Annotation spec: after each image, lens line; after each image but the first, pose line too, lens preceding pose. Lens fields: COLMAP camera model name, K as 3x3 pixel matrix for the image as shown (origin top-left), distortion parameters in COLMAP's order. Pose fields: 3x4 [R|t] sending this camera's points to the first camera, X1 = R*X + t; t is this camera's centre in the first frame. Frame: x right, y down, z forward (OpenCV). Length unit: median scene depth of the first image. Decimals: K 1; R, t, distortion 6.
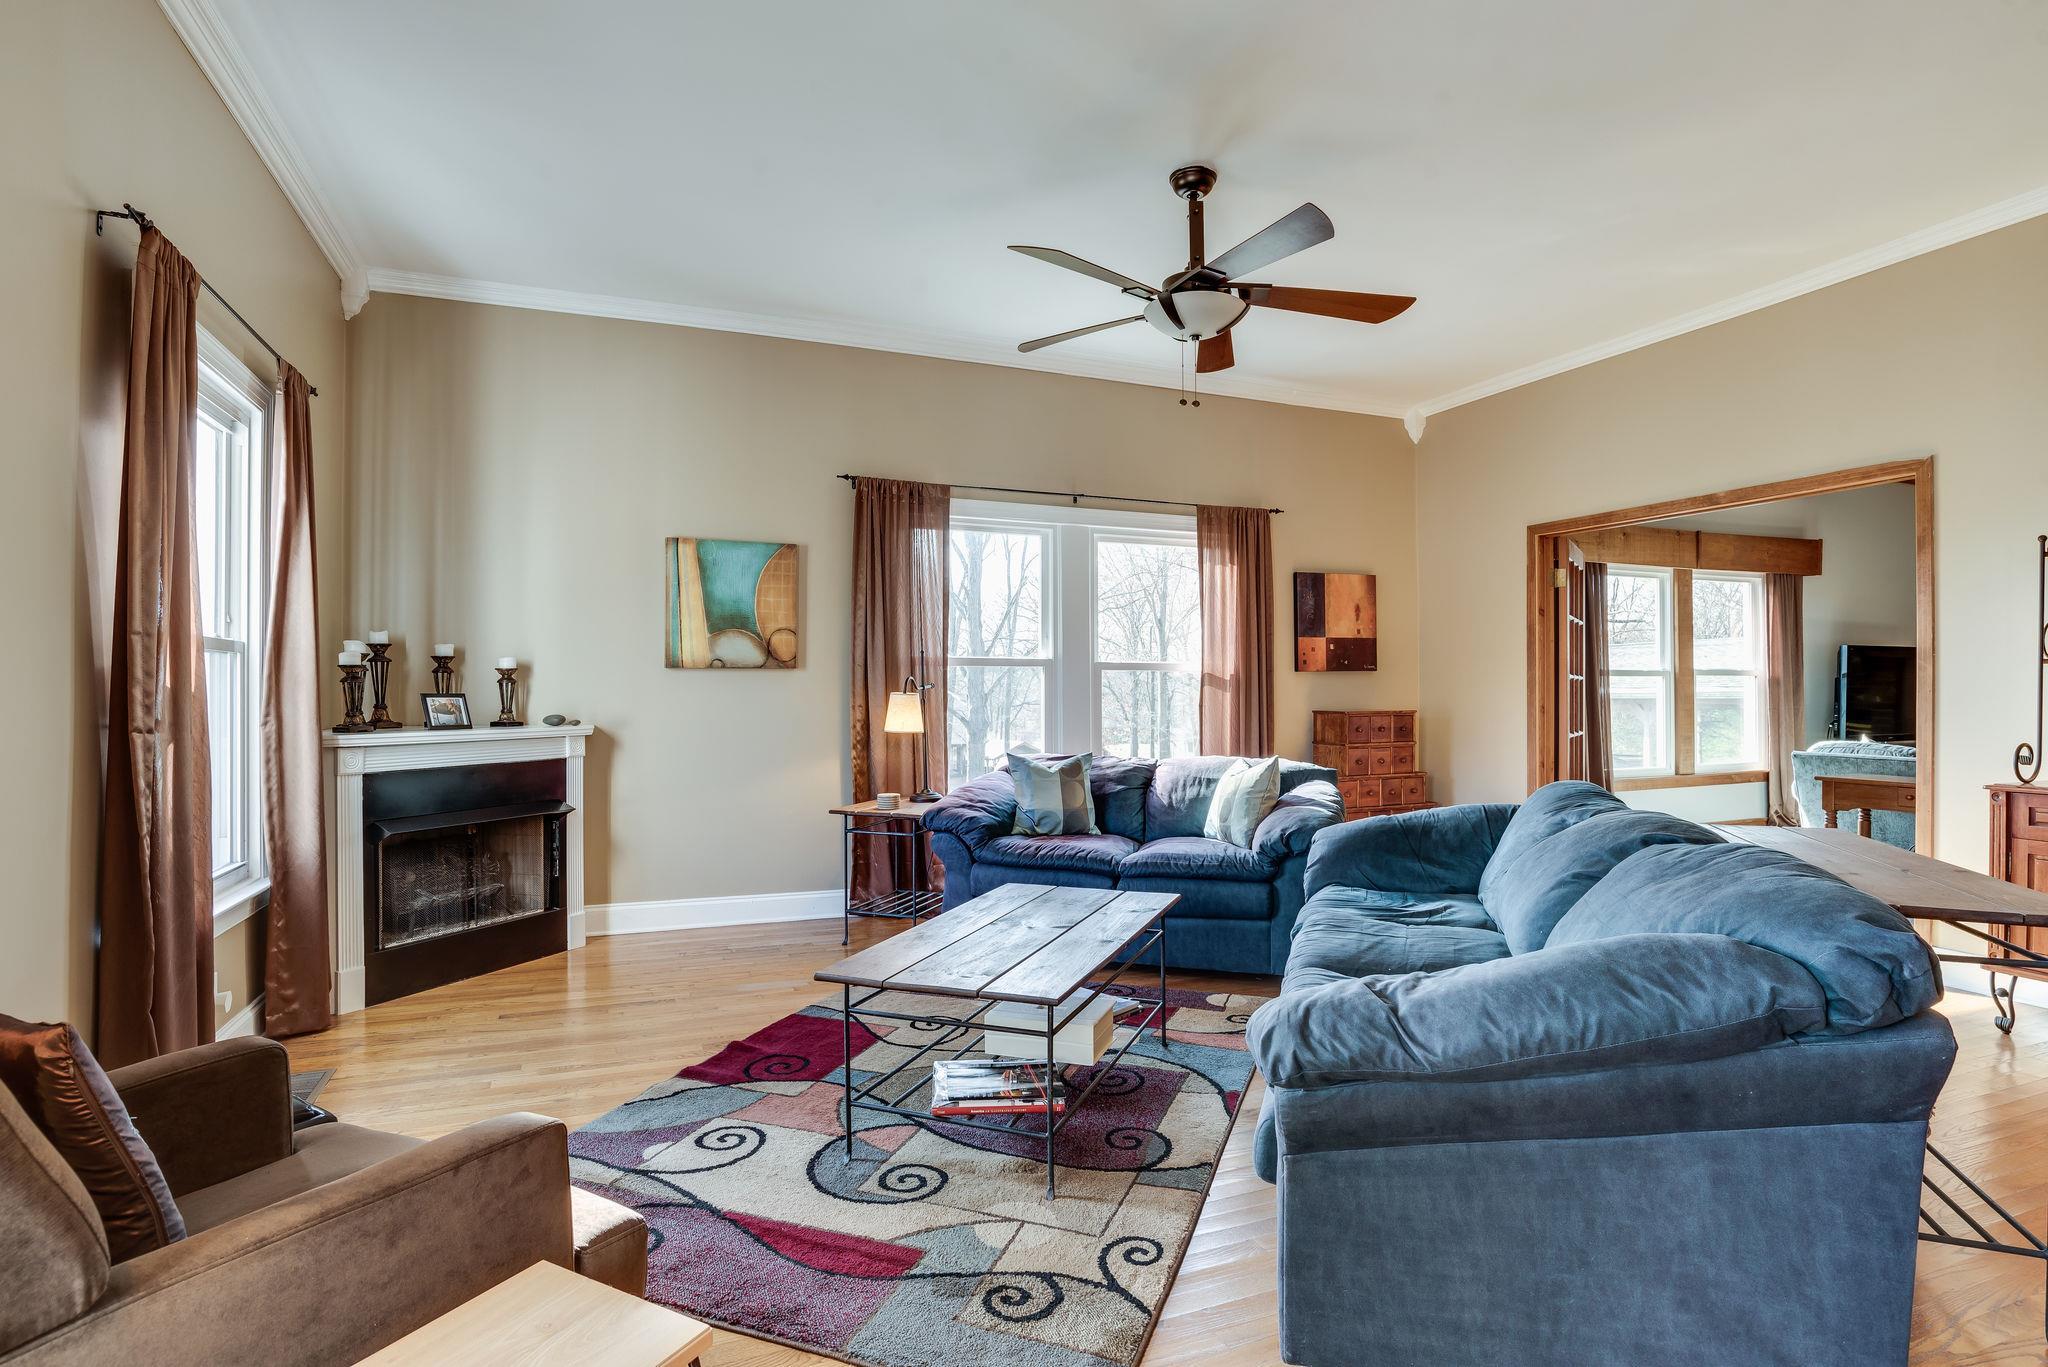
lens RADIAL K [[1057.8, 0, 1035.4], [0, 1057.8, 688.1], [0, 0, 1]] dist [-0.052922, 0.019769]
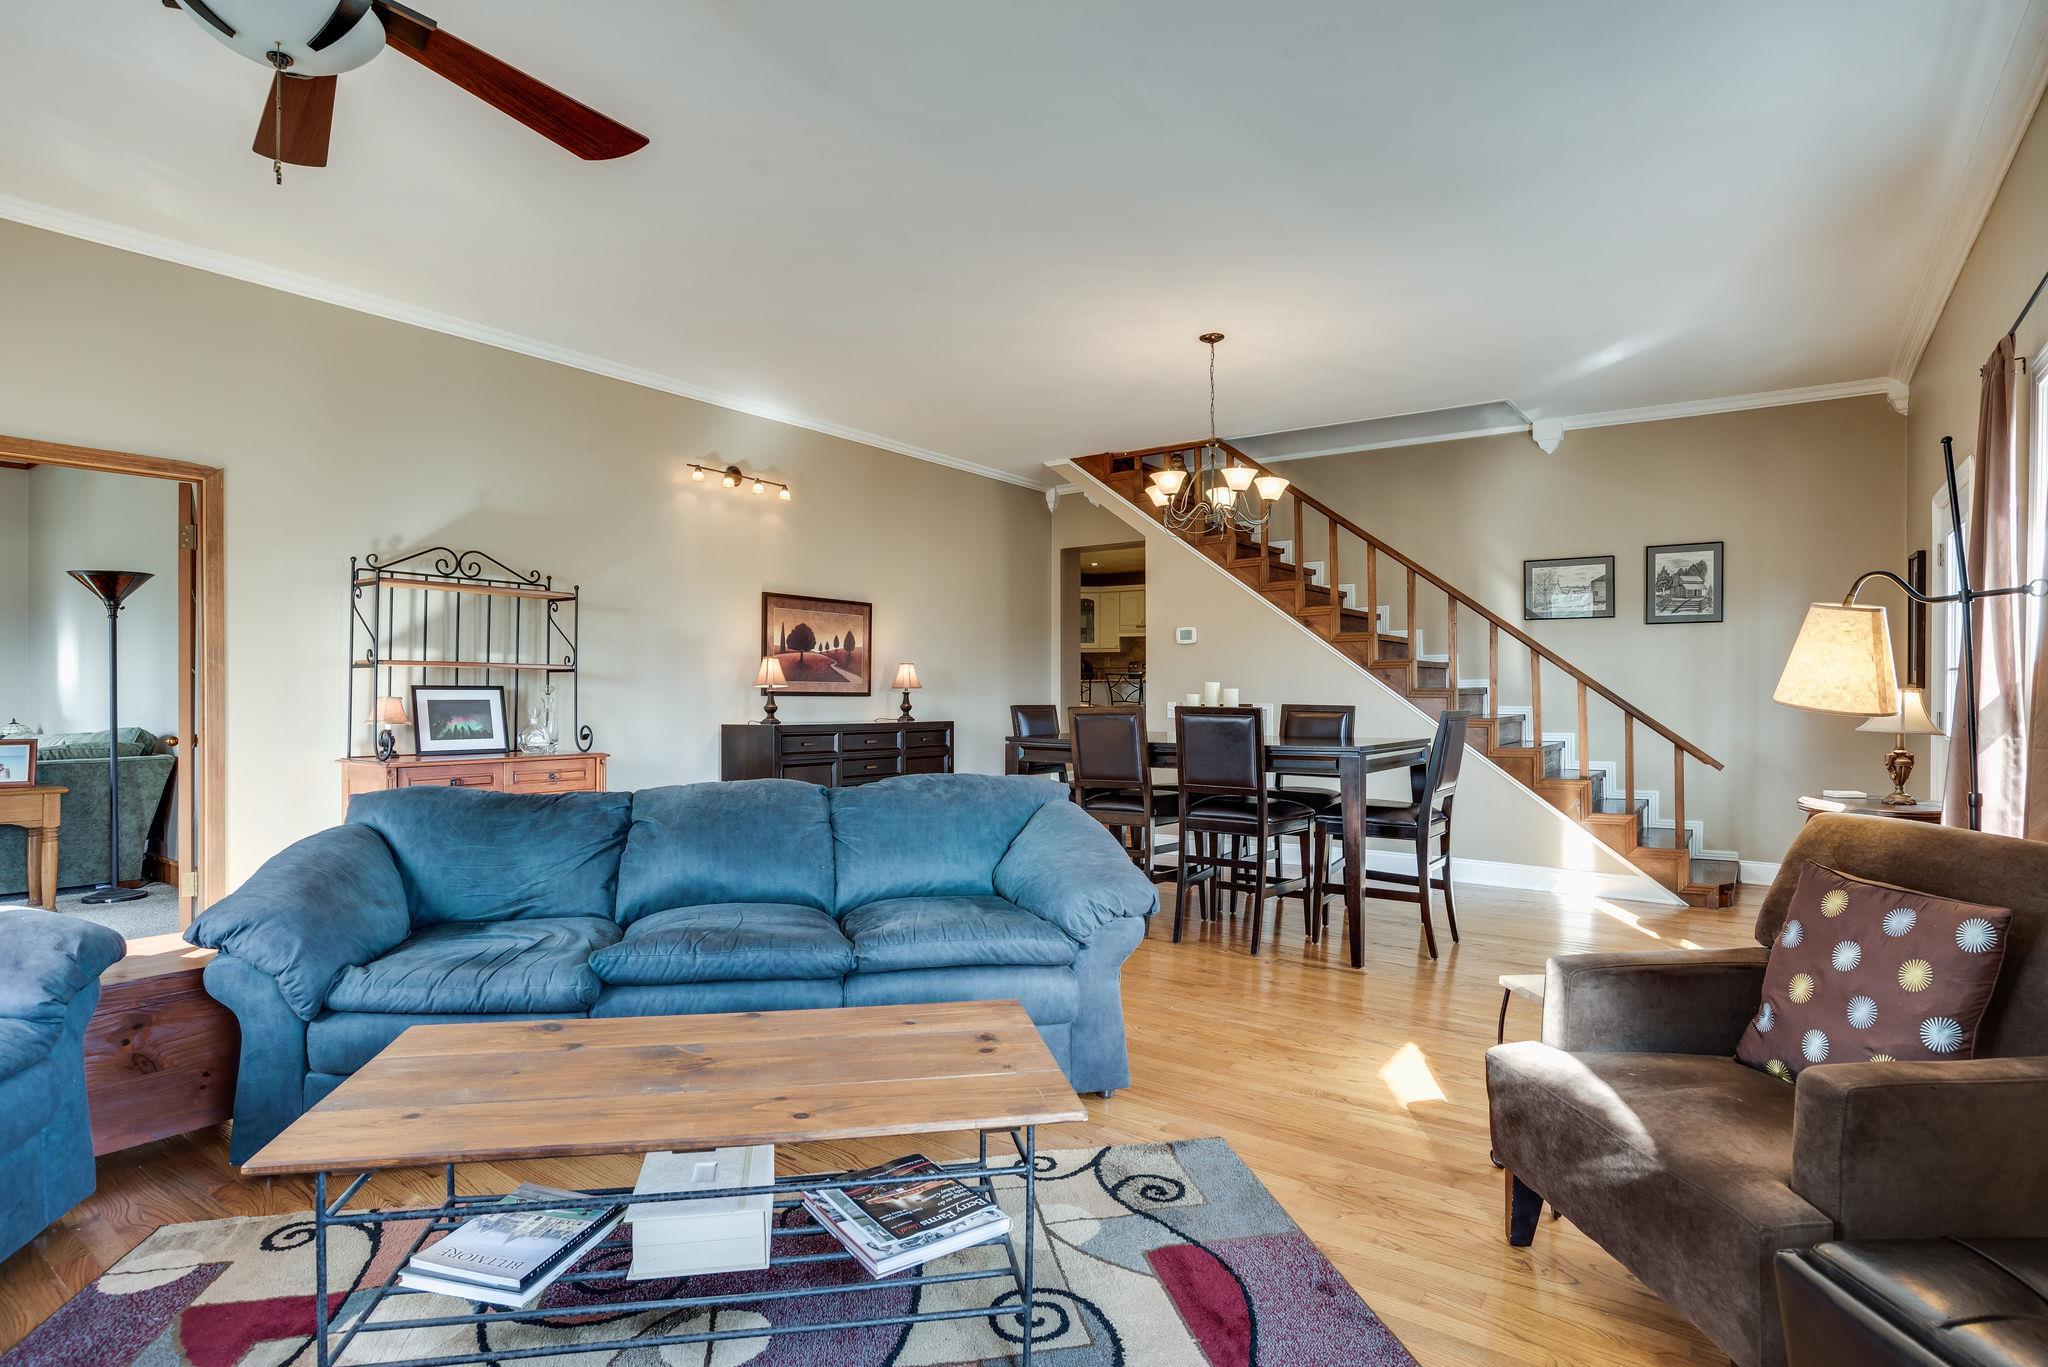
lens RADIAL K [[1057.8, 0, 1032.0], [0, 1057.8, 694.3], [0, 0, 1]] dist [-0.052922, 0.019769]
pose [[-0.534846, -0.005124, 0.844934, -0.375054], [-0.003750, 0.999986, 0.003690, 0.000979], [-0.844941, -0.001195, -0.534858, 0.685888]]
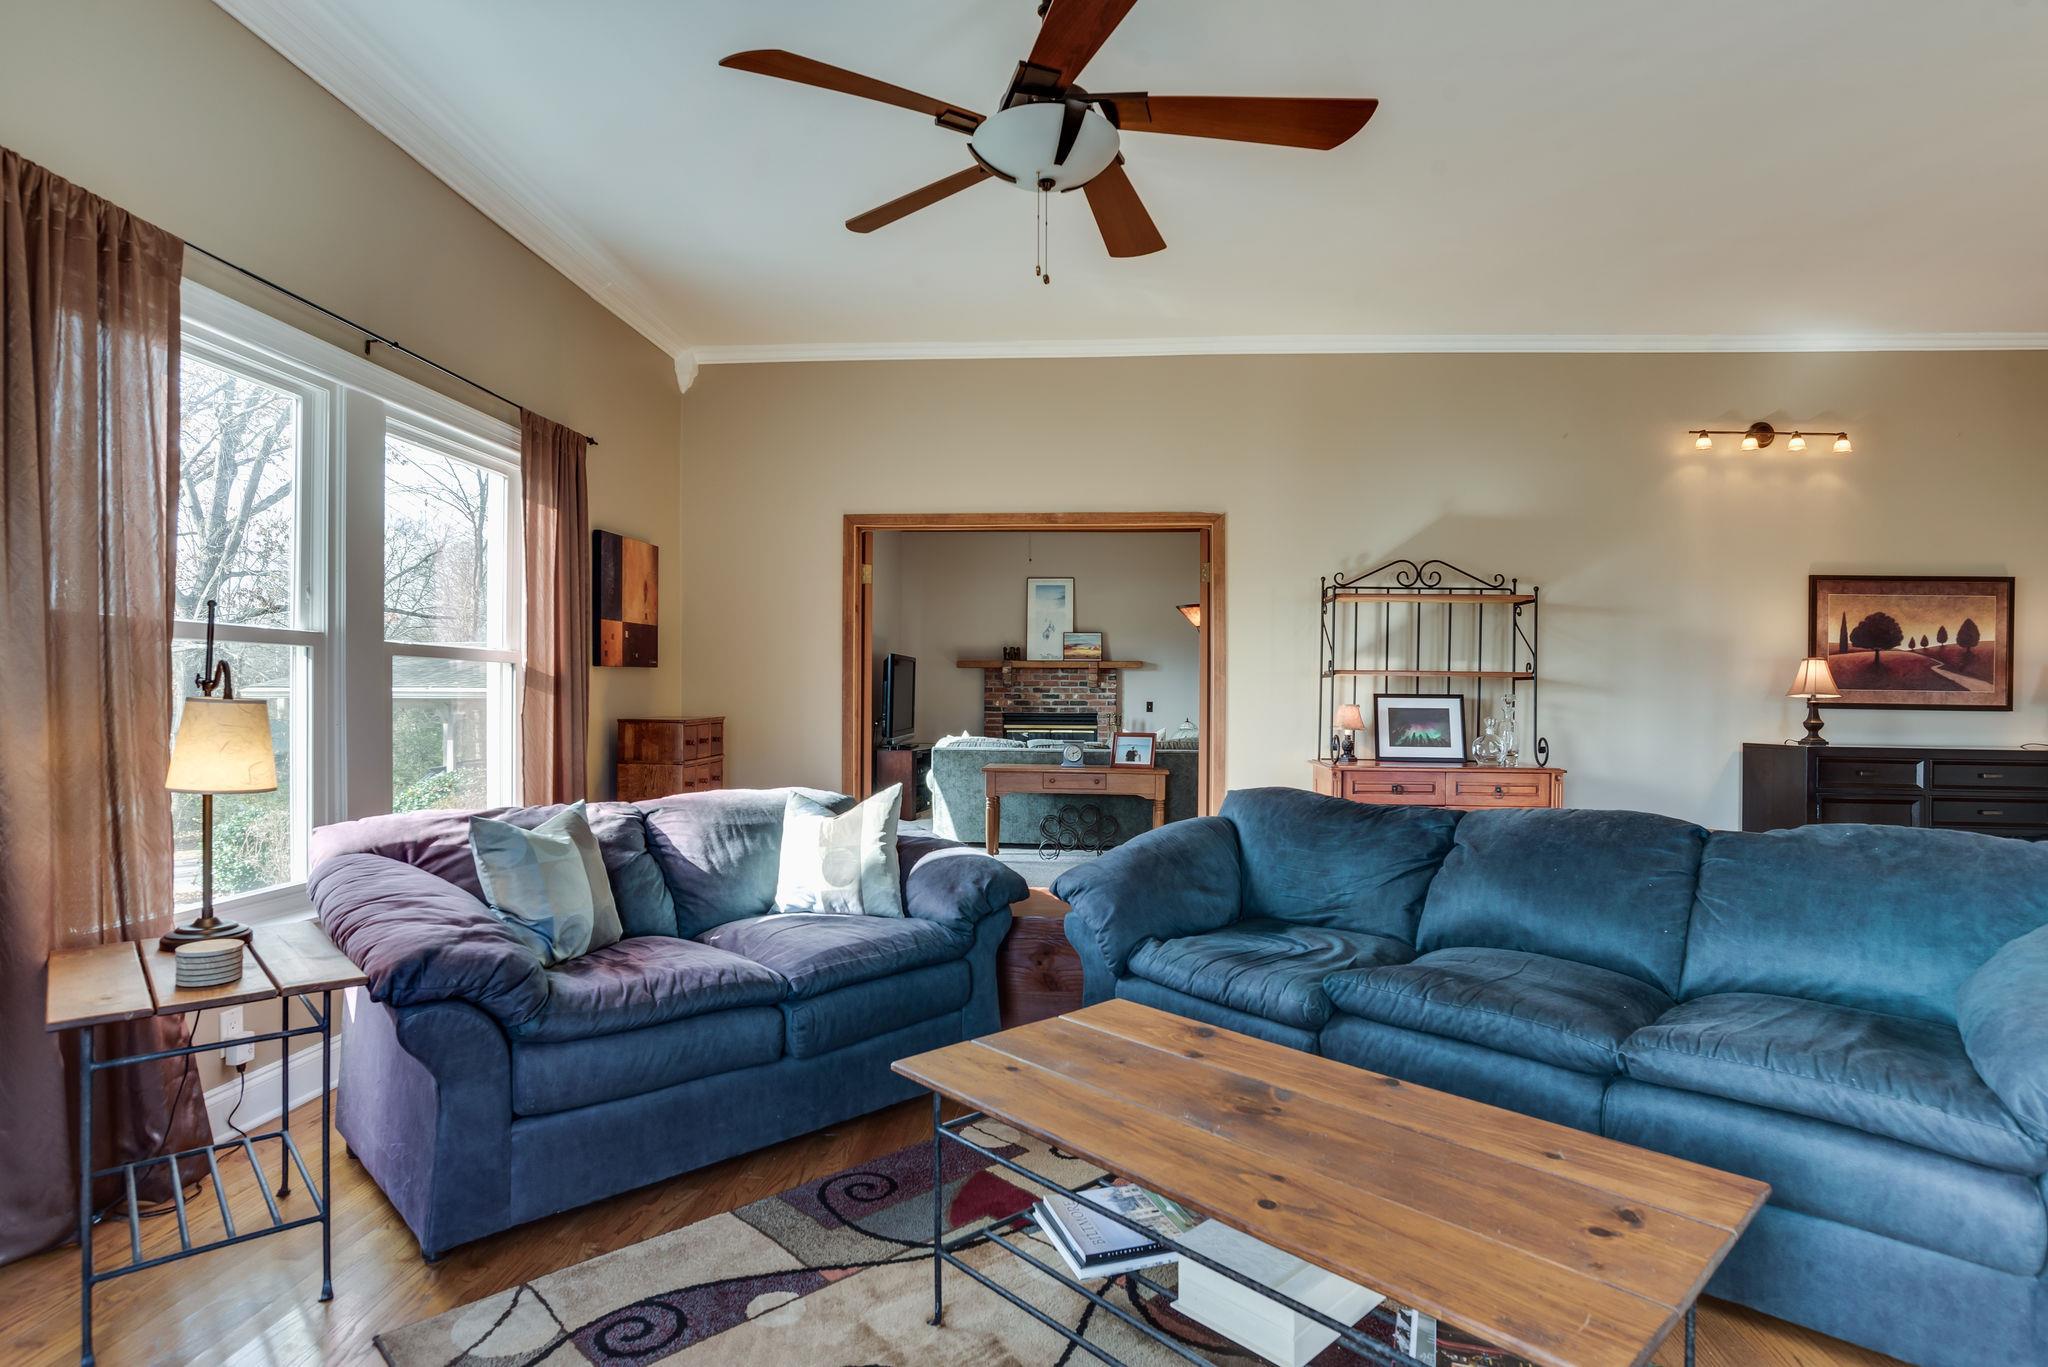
lens RADIAL K [[1057.8, 0, 994.2], [0, 1057.8, 696.5], [0, 0, 1]] dist [-0.052922, 0.019769]
pose [[0.448568, -0.000037, 0.893749, -0.341214], [-0.007957, 0.999960, 0.004036, -0.000032], [-0.893713, -0.008922, 0.448550, 0.529293]]
